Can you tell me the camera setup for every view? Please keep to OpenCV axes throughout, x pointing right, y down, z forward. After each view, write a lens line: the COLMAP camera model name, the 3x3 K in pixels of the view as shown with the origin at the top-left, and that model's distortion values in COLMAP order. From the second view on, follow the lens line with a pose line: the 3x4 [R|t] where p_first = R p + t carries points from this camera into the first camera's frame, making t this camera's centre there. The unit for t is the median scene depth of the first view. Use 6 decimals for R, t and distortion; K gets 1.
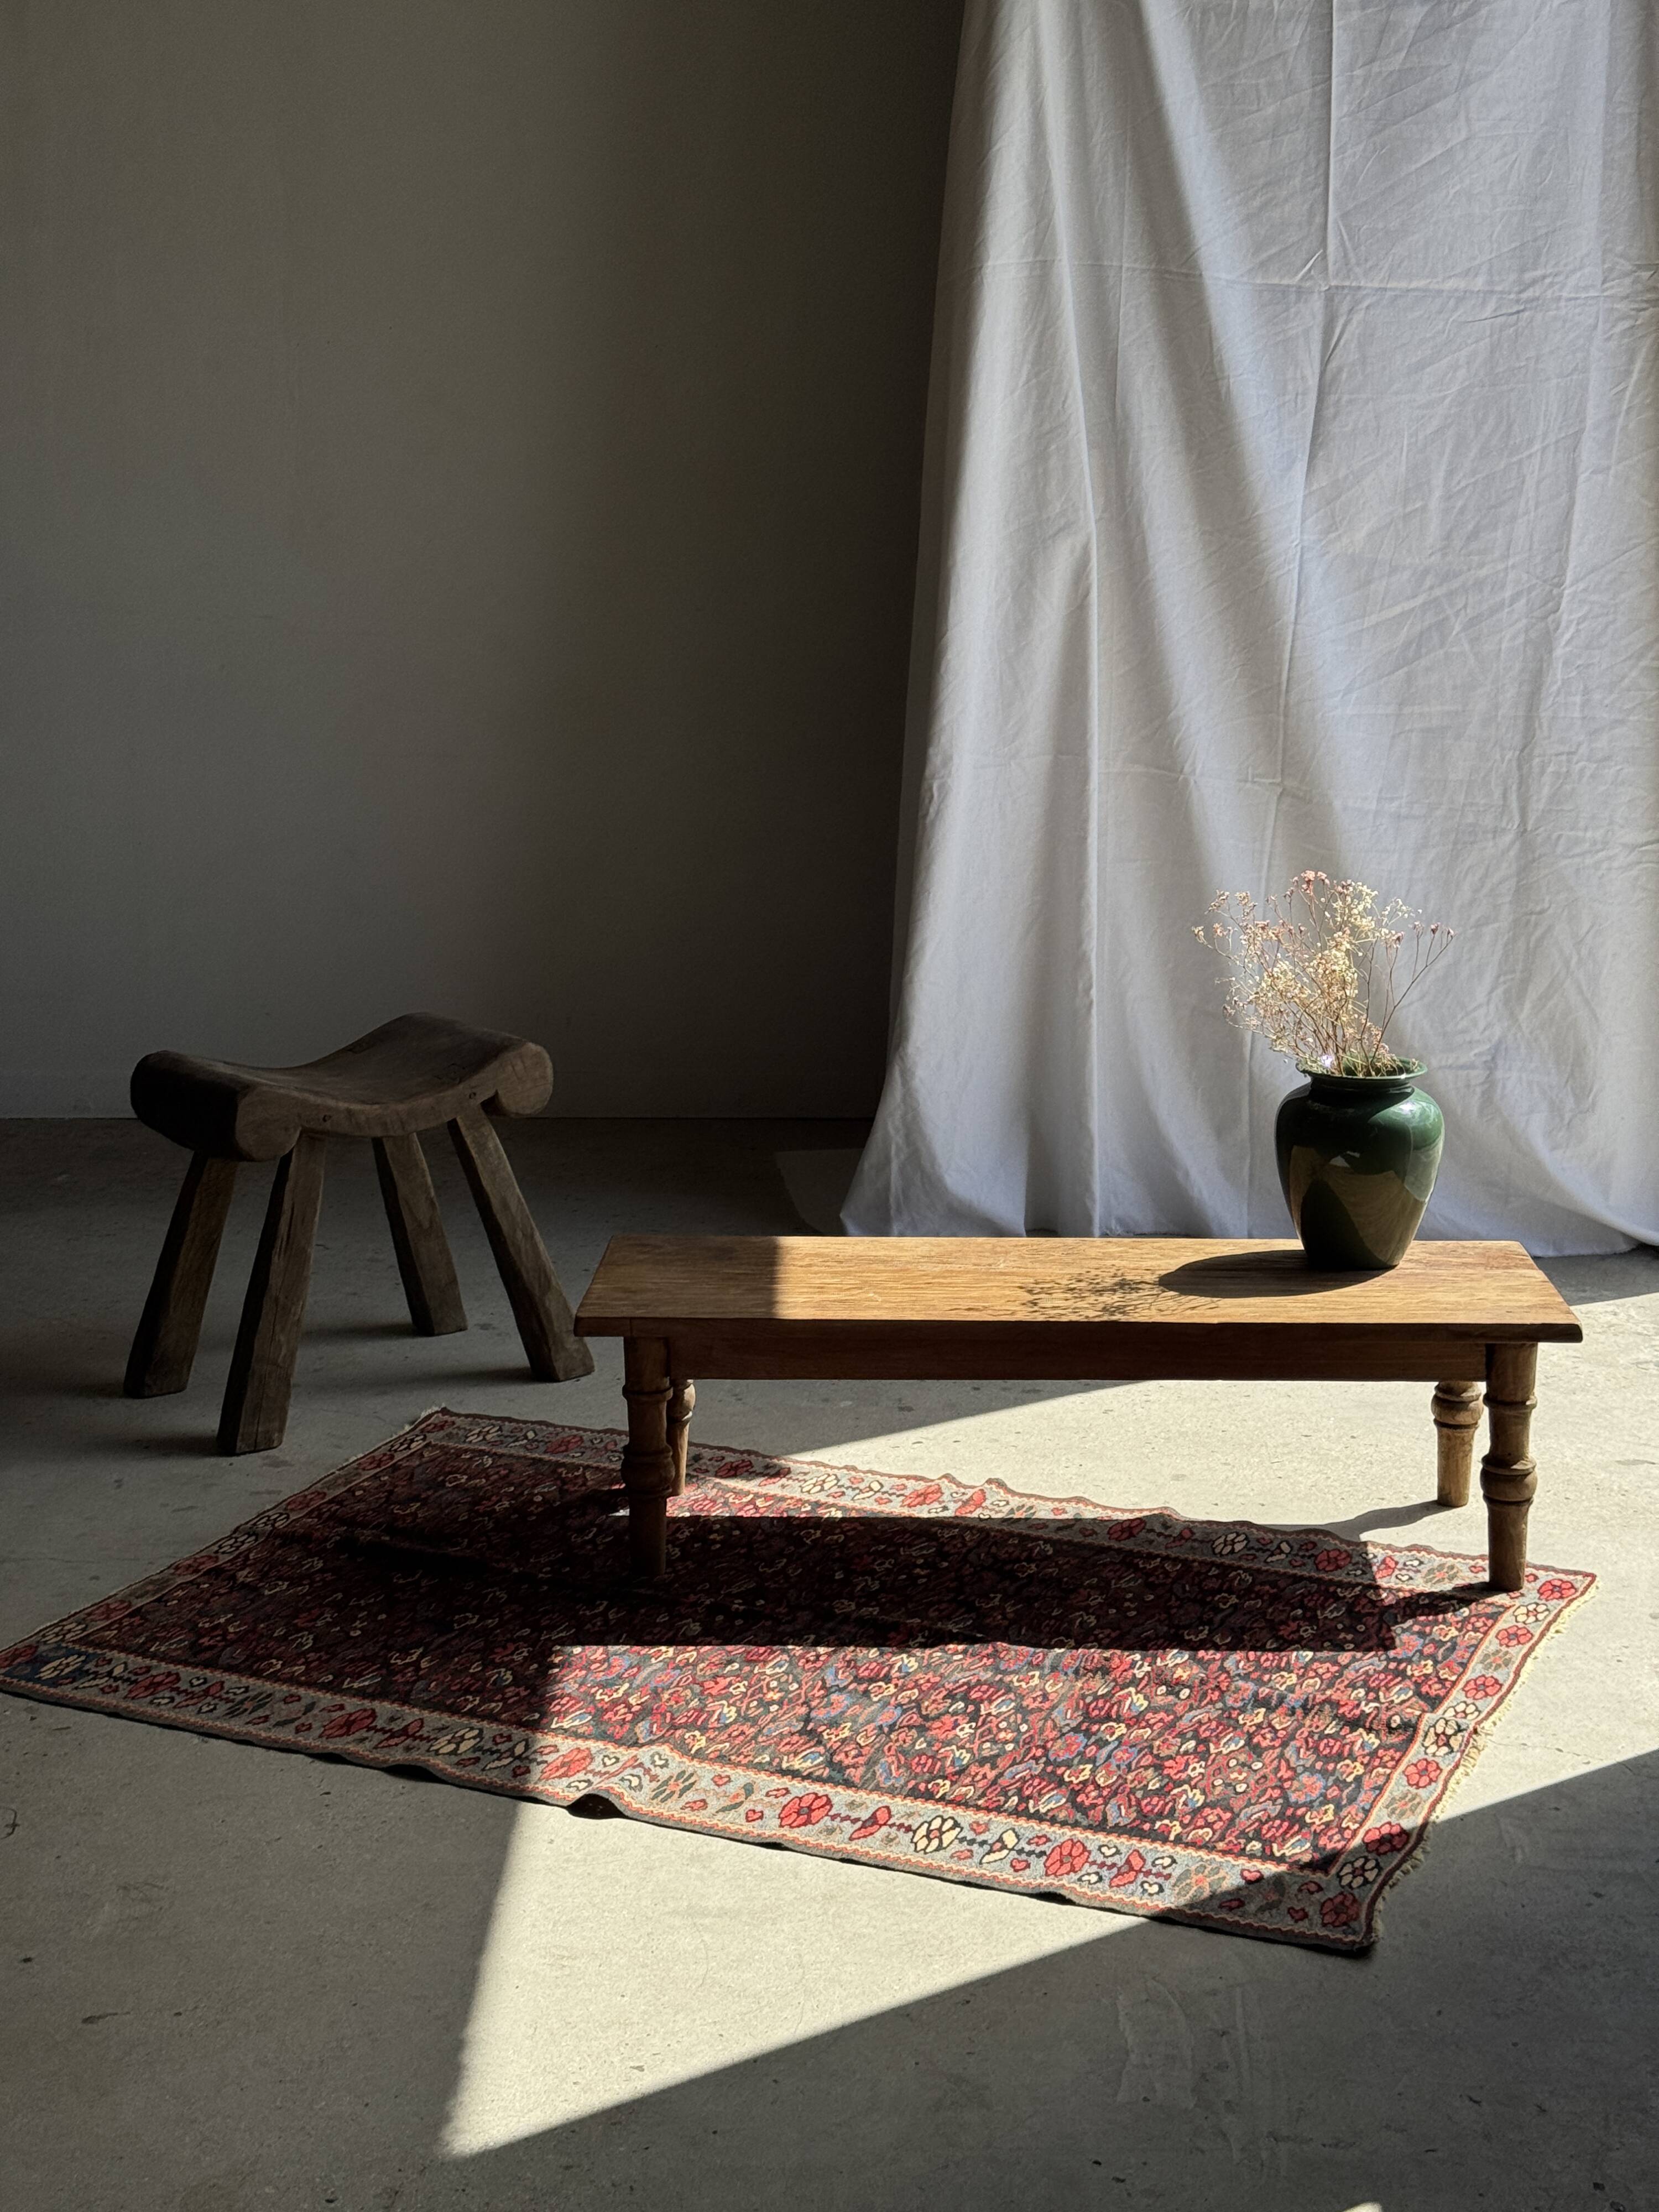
lens RADIAL K [[2912.3, 0, 816.3], [0, 2912.3, 1111.6], [0, 0, 1]] dist [0.108745, 0.000000]
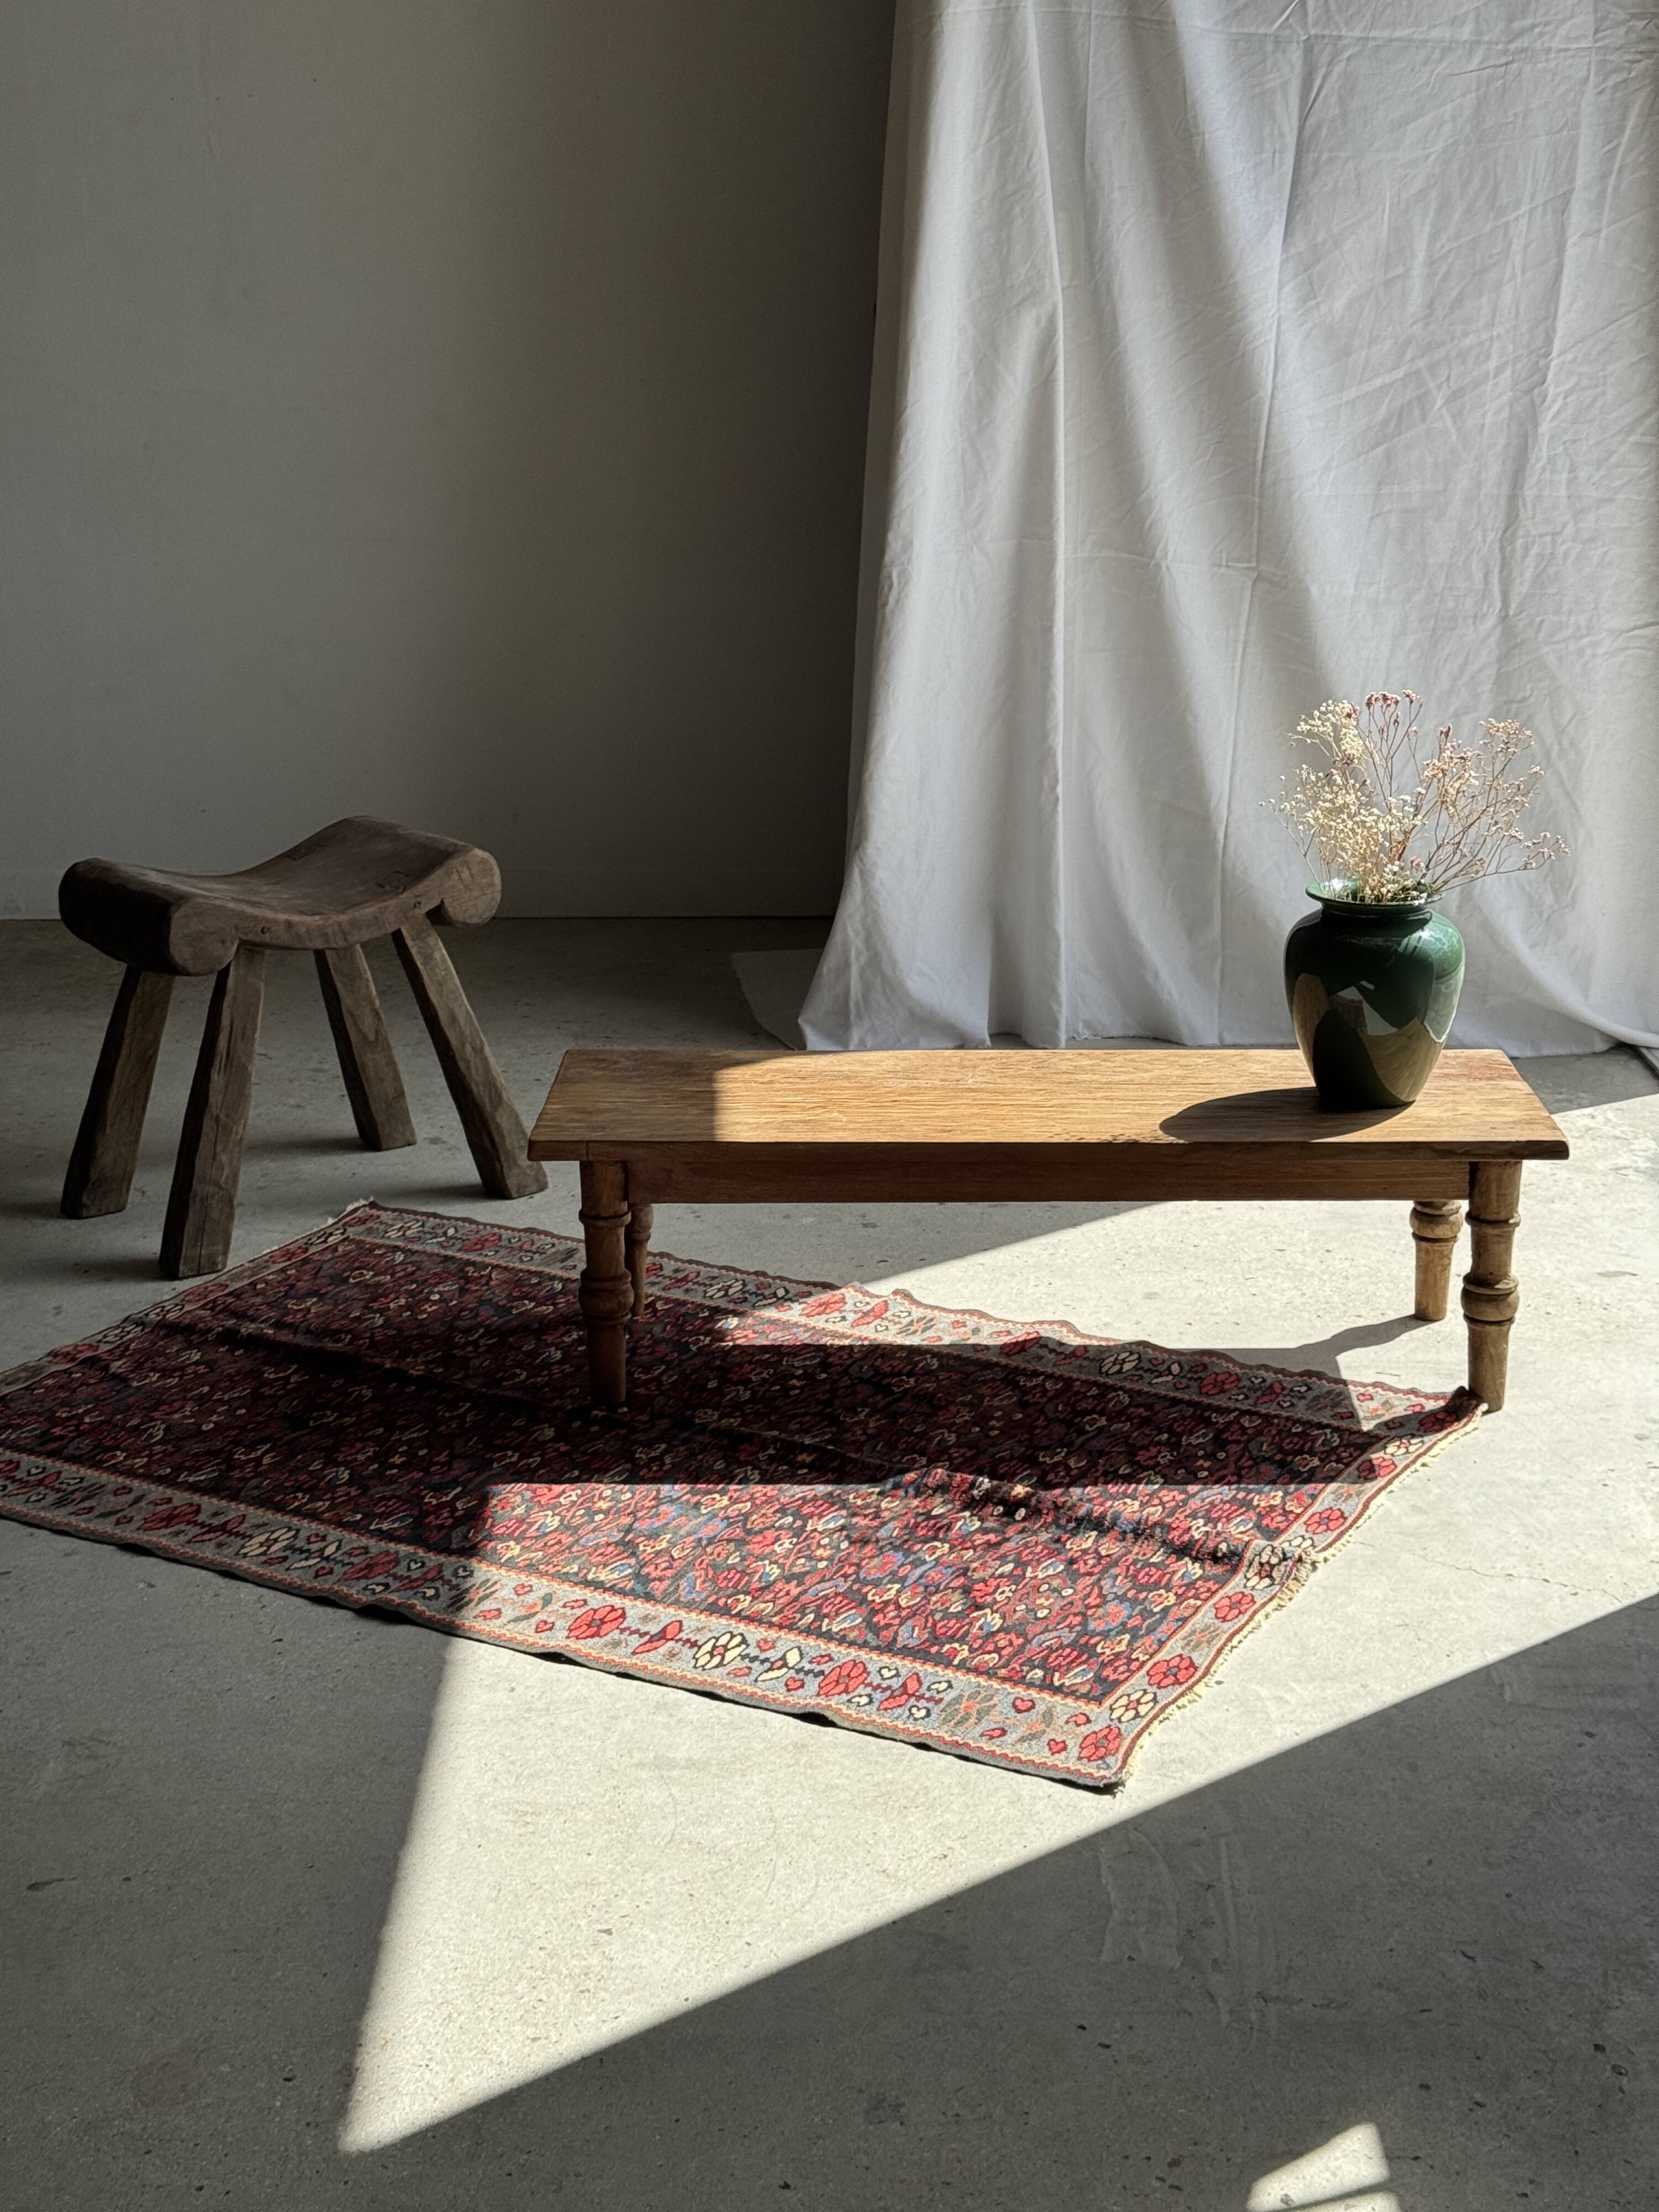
lens RADIAL K [[2912.3, 0, 812.2], [0, 2912.3, 1102.9], [0, 0, 1]] dist [0.108745, 0.000000]
pose [[0.999843, -0.007356, 0.016123, -0.003972], [0.006150, 0.997268, 0.073608, -0.010818], [-0.016620, -0.073497, 0.997157, 0.035691]]
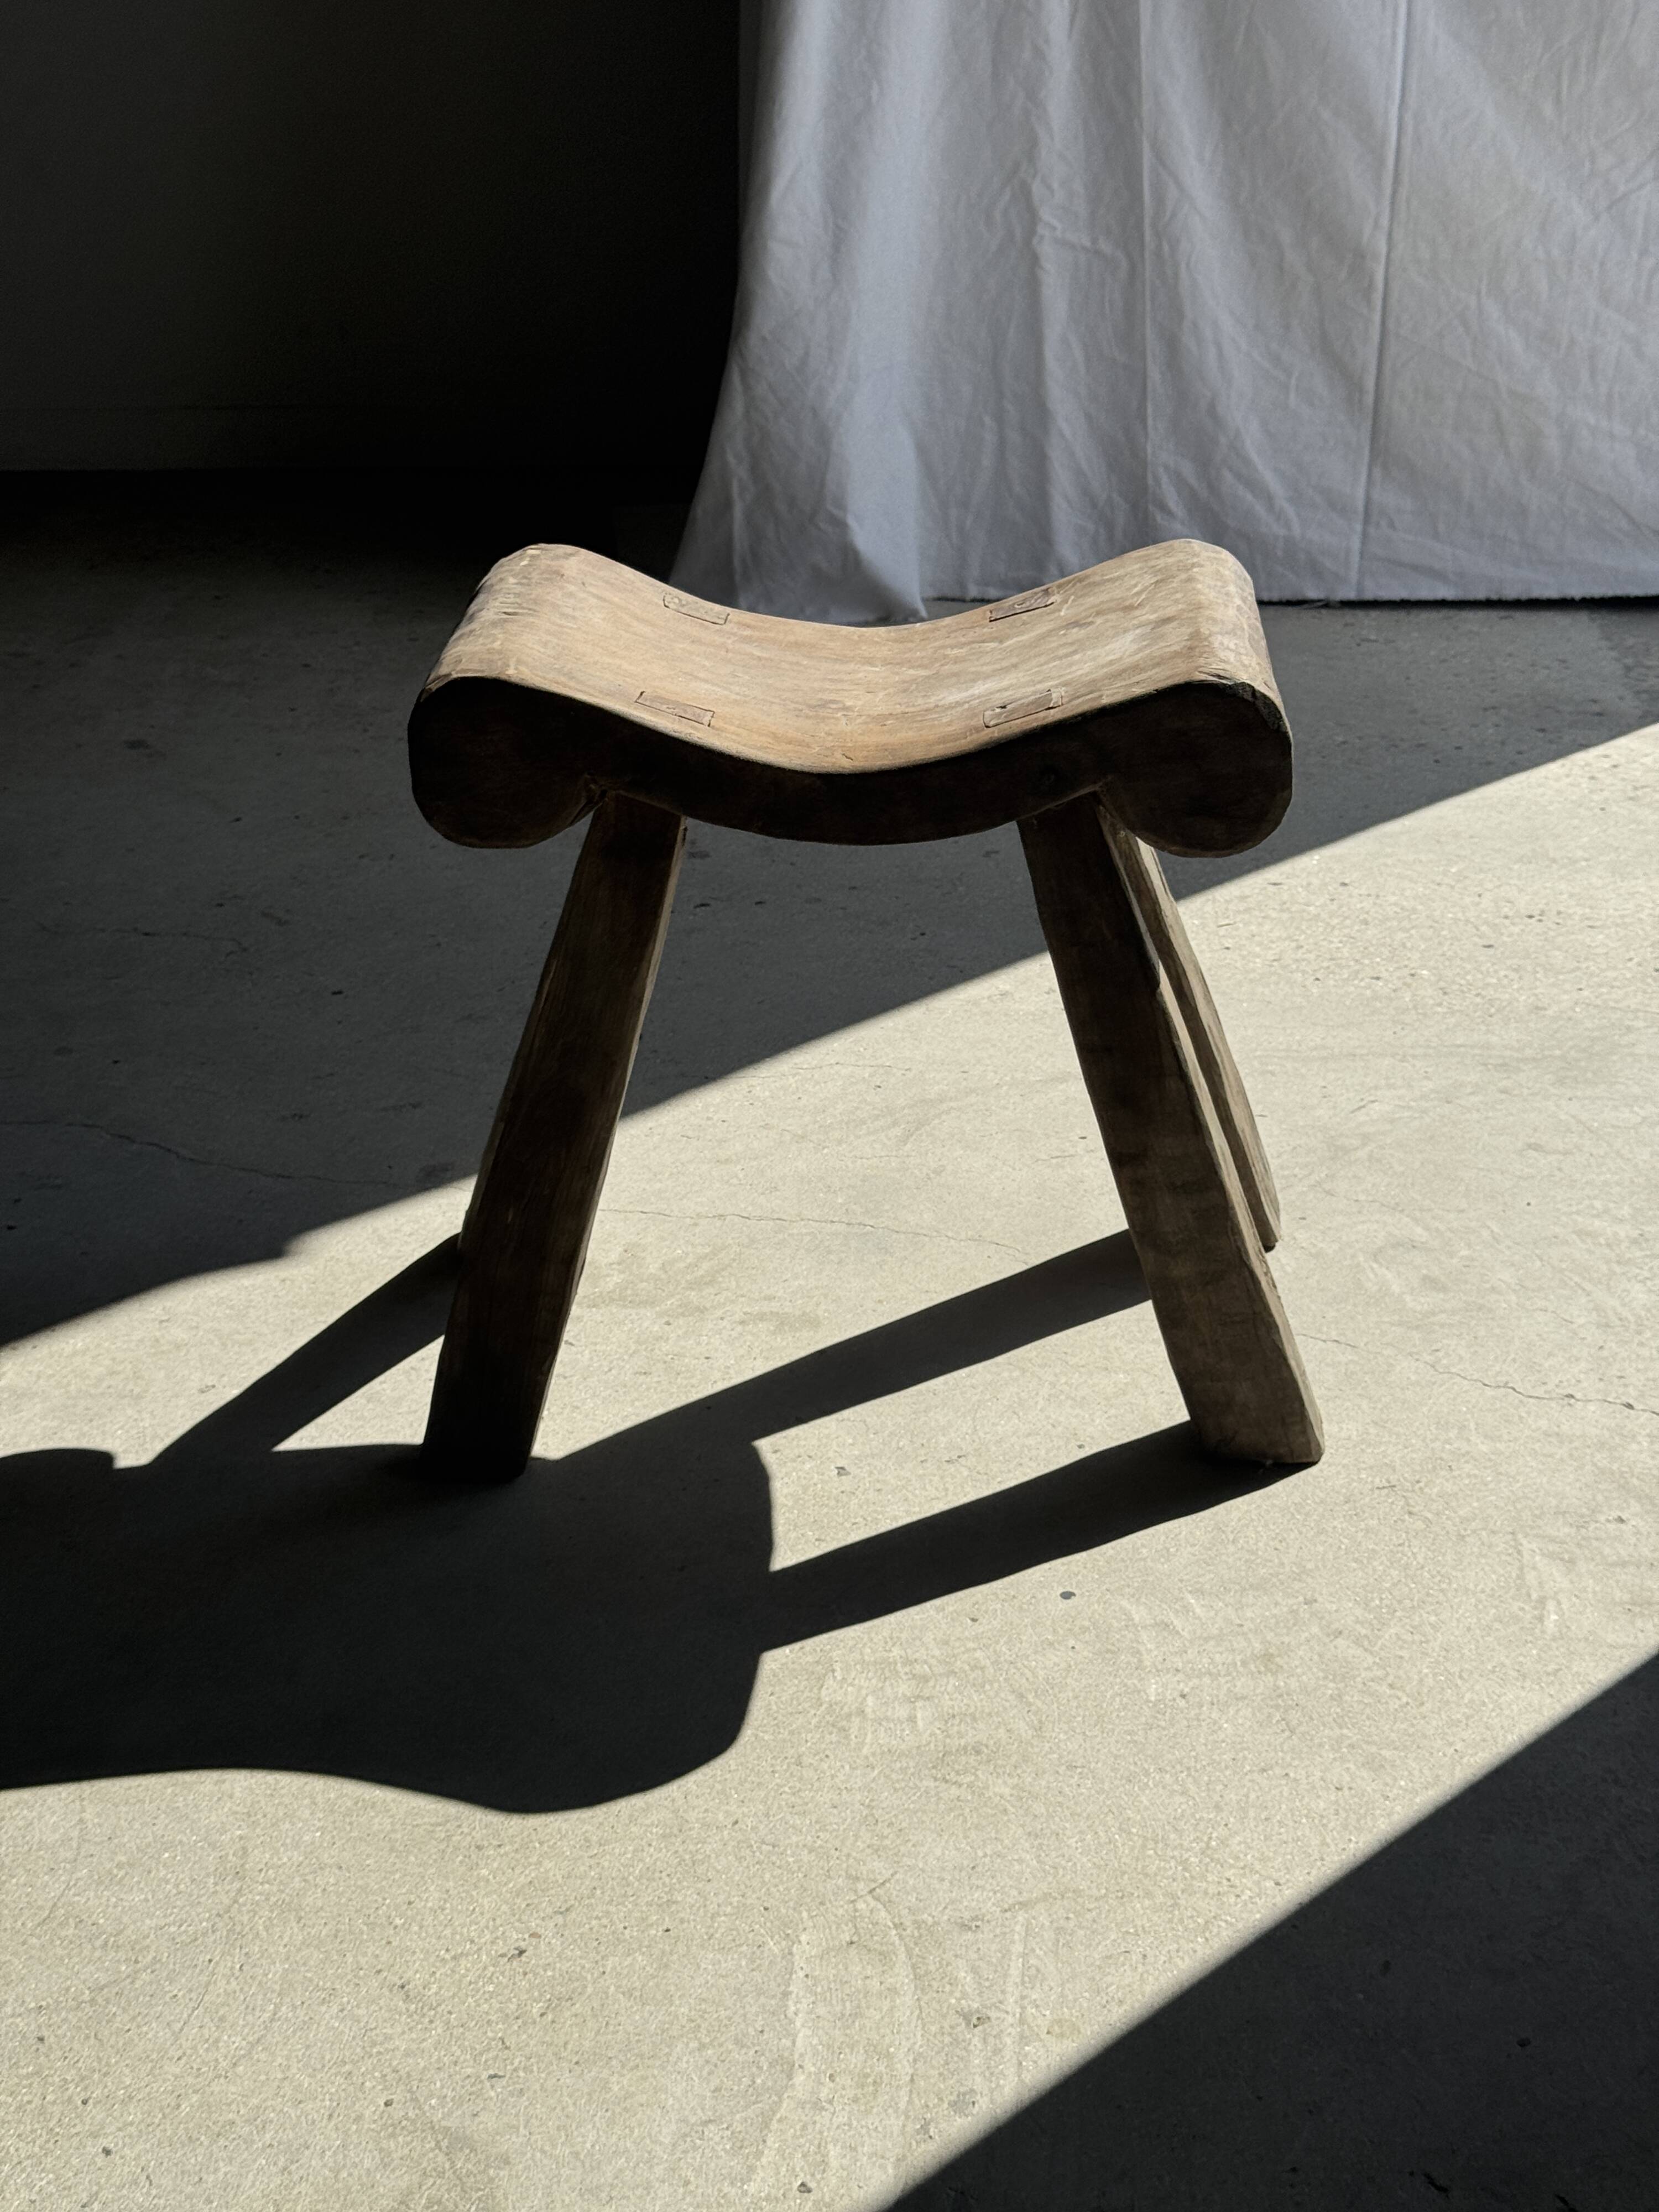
lens RADIAL K [[2954.2, 0, 844.0], [0, 2954.2, 1098.0], [0, 0, 1]] dist [0.107148, 0.000000]
pose [[0.999735, -0.014054, -0.018255, 0.080387], [0.017241, 0.981975, 0.188222, 0.029113], [0.015280, -0.188487, 0.981957, 0.318695]]
